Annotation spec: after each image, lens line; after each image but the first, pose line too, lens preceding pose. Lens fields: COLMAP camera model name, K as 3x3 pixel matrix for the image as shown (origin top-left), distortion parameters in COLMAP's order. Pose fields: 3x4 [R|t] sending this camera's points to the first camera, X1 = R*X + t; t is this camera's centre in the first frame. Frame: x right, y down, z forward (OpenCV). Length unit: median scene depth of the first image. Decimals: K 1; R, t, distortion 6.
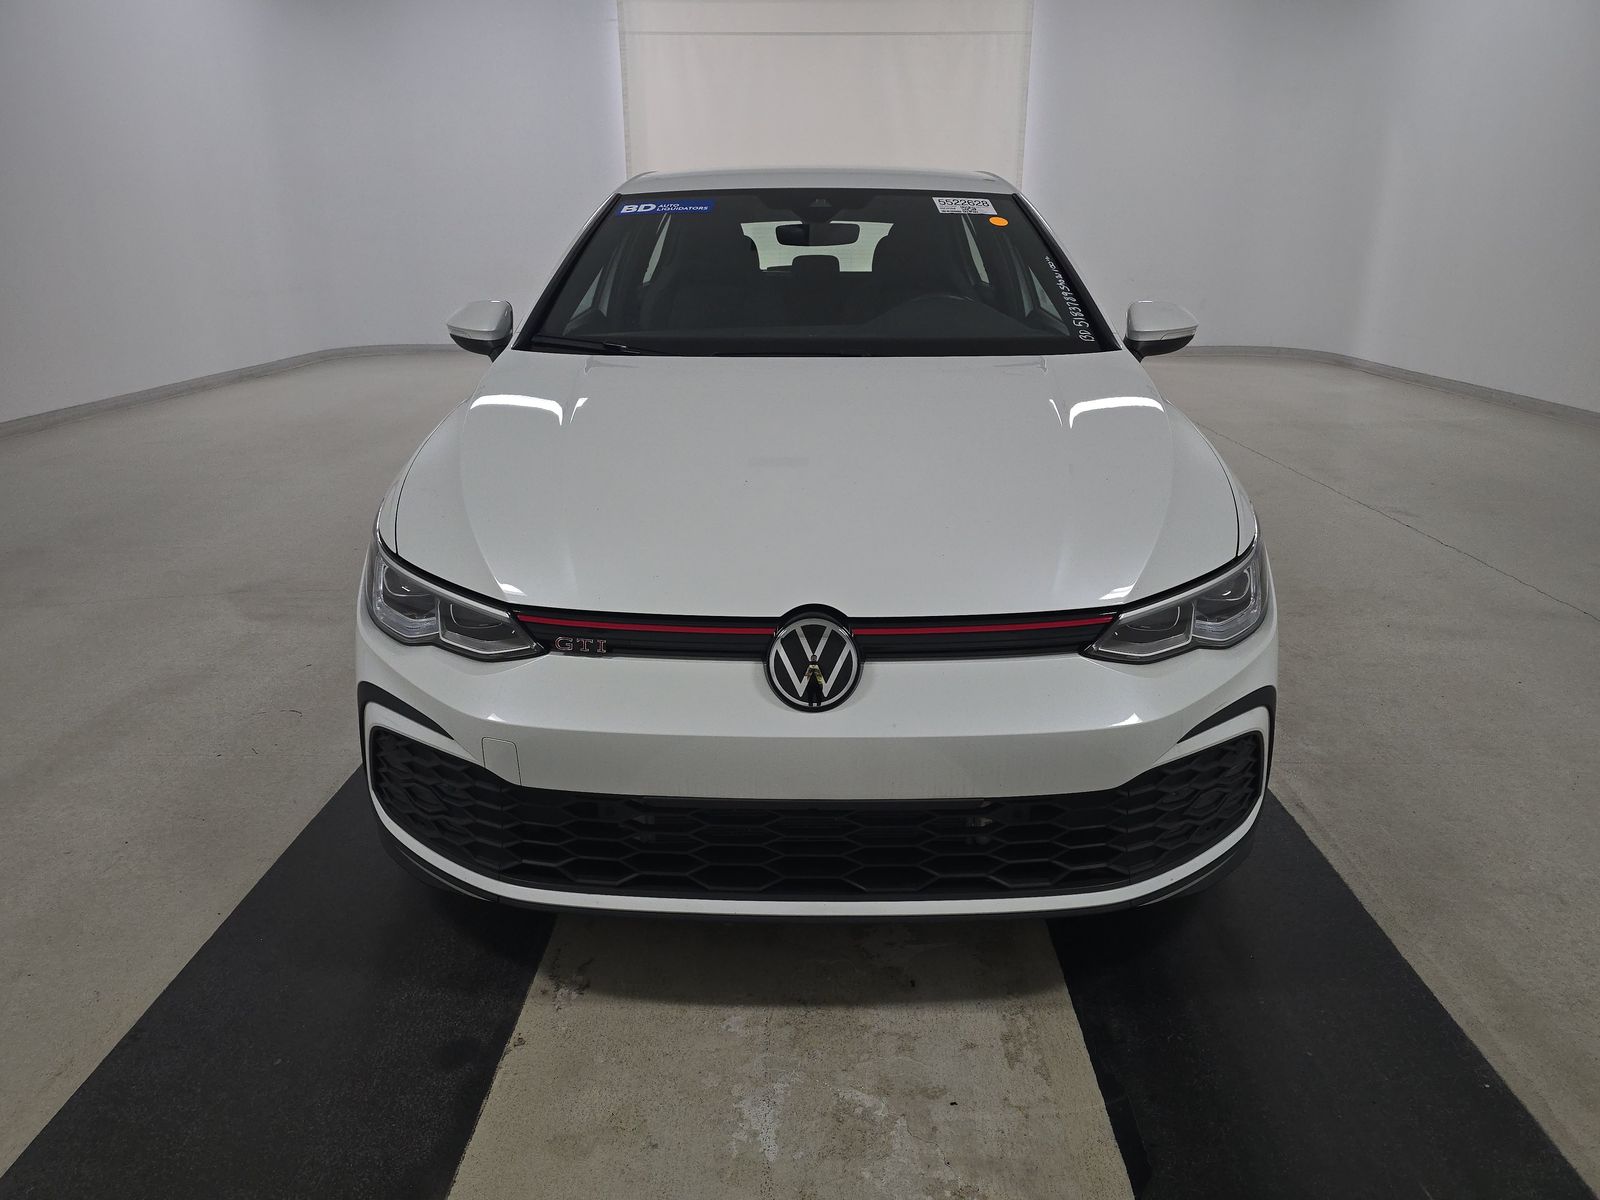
lens RADIAL K [[1062.4, 0, 800.7], [0, 1062.4, 606.3], [0, 0, 1]] dist [0.011945, 0.004643]
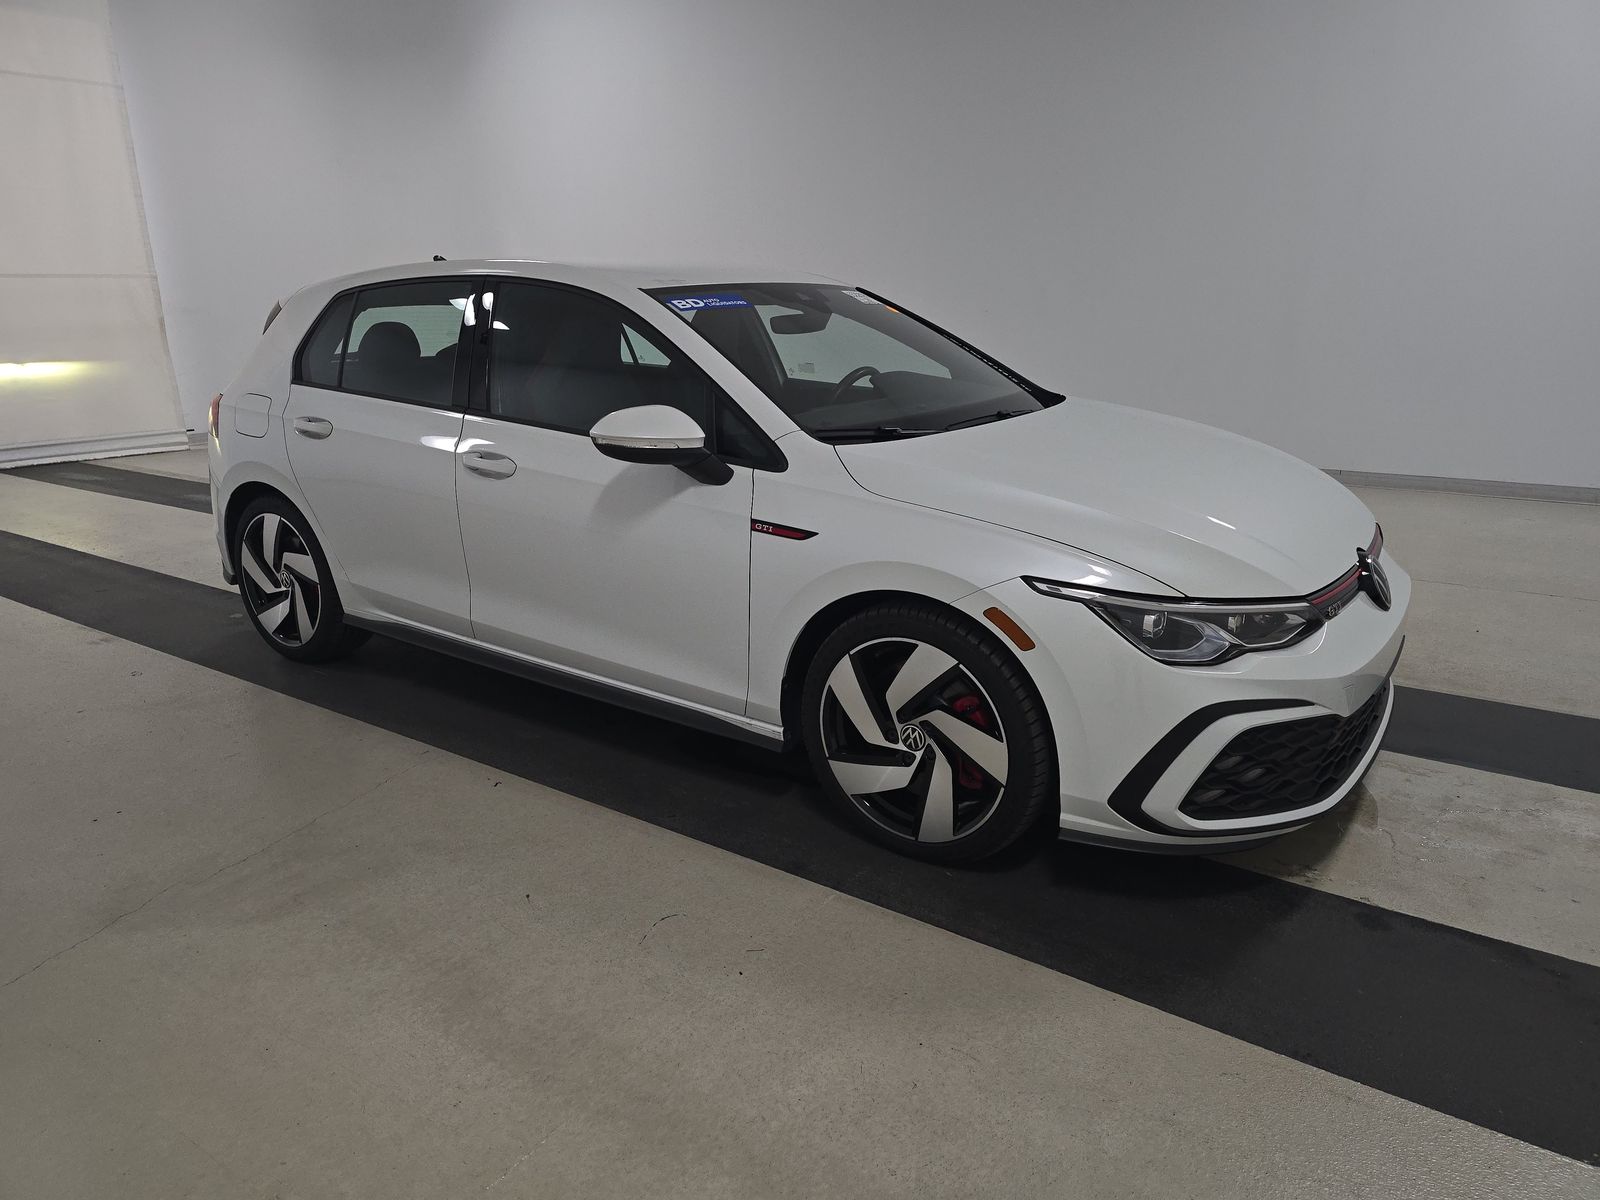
lens RADIAL K [[1062.4, 0, 804.0], [0, 1062.4, 594.9], [0, 0, 1]] dist [0.011945, 0.004643]
pose [[0.572896, -0.237596, 0.784435, -1.552986], [0.288276, 0.954323, 0.078517, -0.266316], [-0.767260, 0.181152, 0.615221, 0.590117]]
